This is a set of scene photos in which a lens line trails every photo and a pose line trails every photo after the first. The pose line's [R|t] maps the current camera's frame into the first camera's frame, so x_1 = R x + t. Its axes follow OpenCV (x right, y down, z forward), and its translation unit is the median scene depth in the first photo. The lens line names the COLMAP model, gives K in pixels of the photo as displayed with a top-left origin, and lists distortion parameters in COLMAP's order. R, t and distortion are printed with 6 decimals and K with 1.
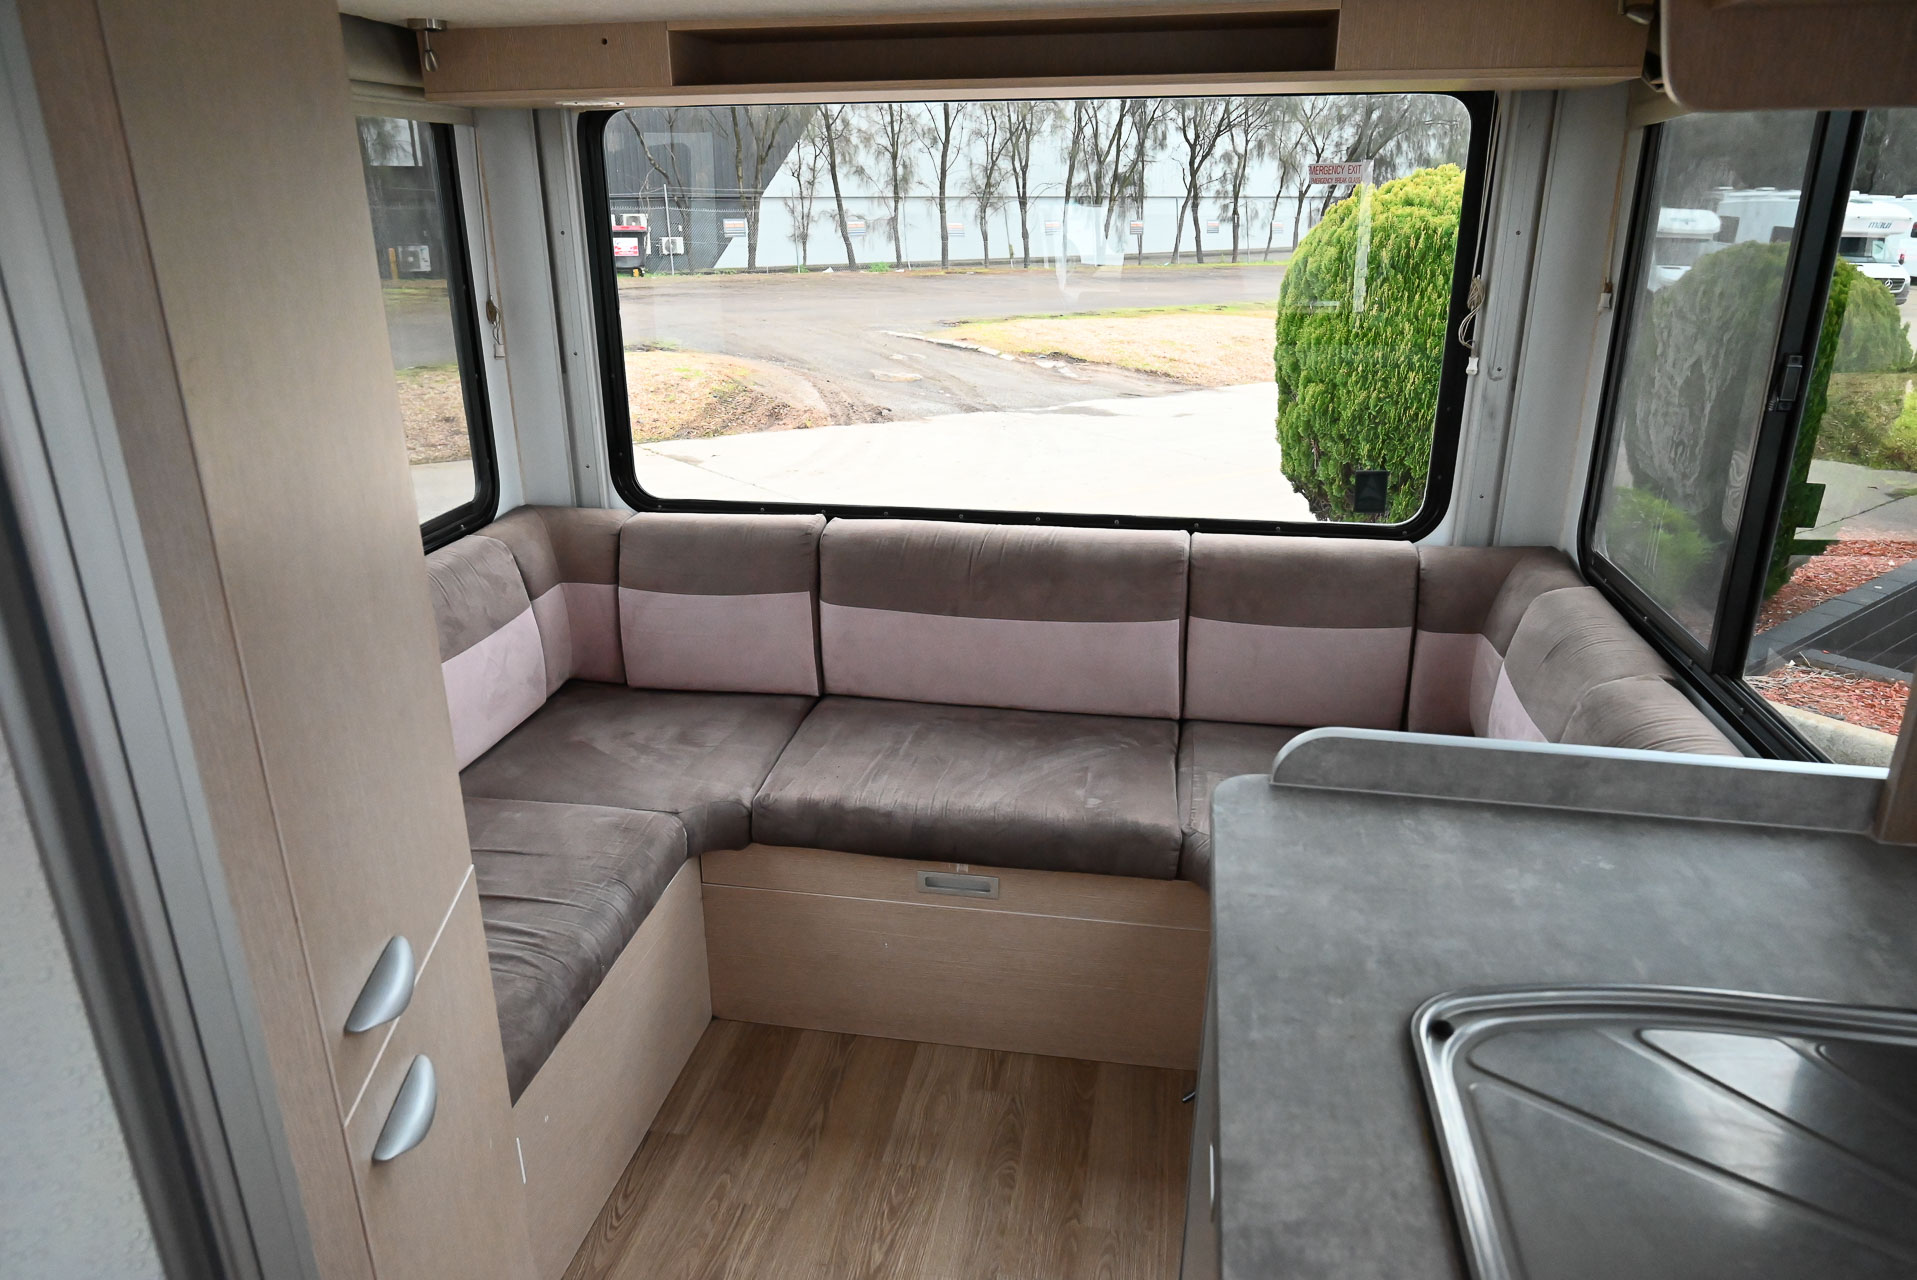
lens RADIAL K [[1270.7, 0, 954.1], [0, 1270.7, 651.2], [0, 0, 1]] dist [-0.008927, -0.000651]
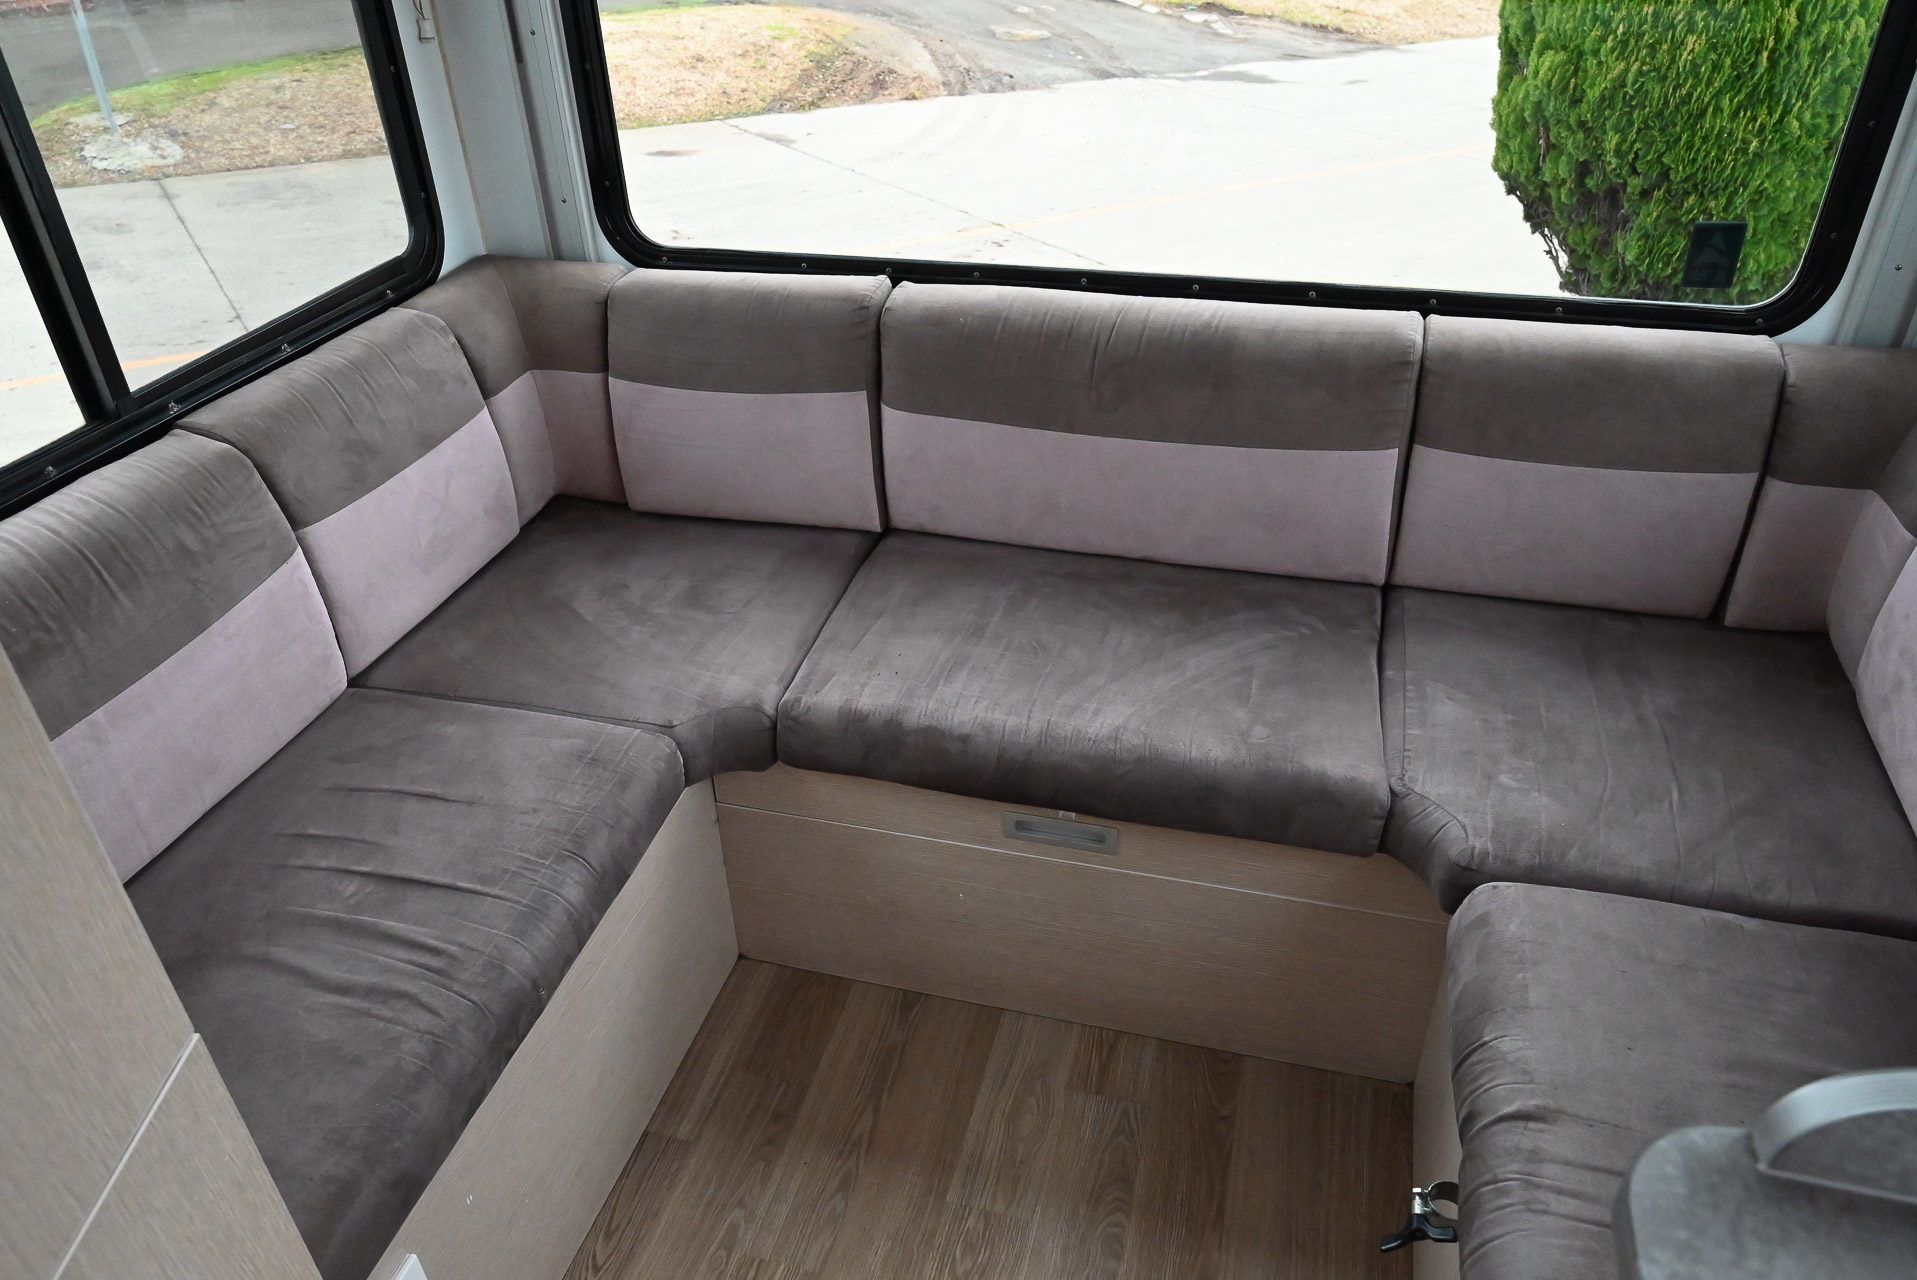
lens RADIAL K [[1312.2, 0, 958.5], [0, 1312.2, 640.0], [0, 0, 1]] dist [-0.006762, -0.000406]
pose [[0.995969, 0.032334, -0.083670, 0.003960], [-0.013033, 0.975036, 0.221663, -0.078330], [0.088749, -0.219679, 0.971527, 0.273490]]
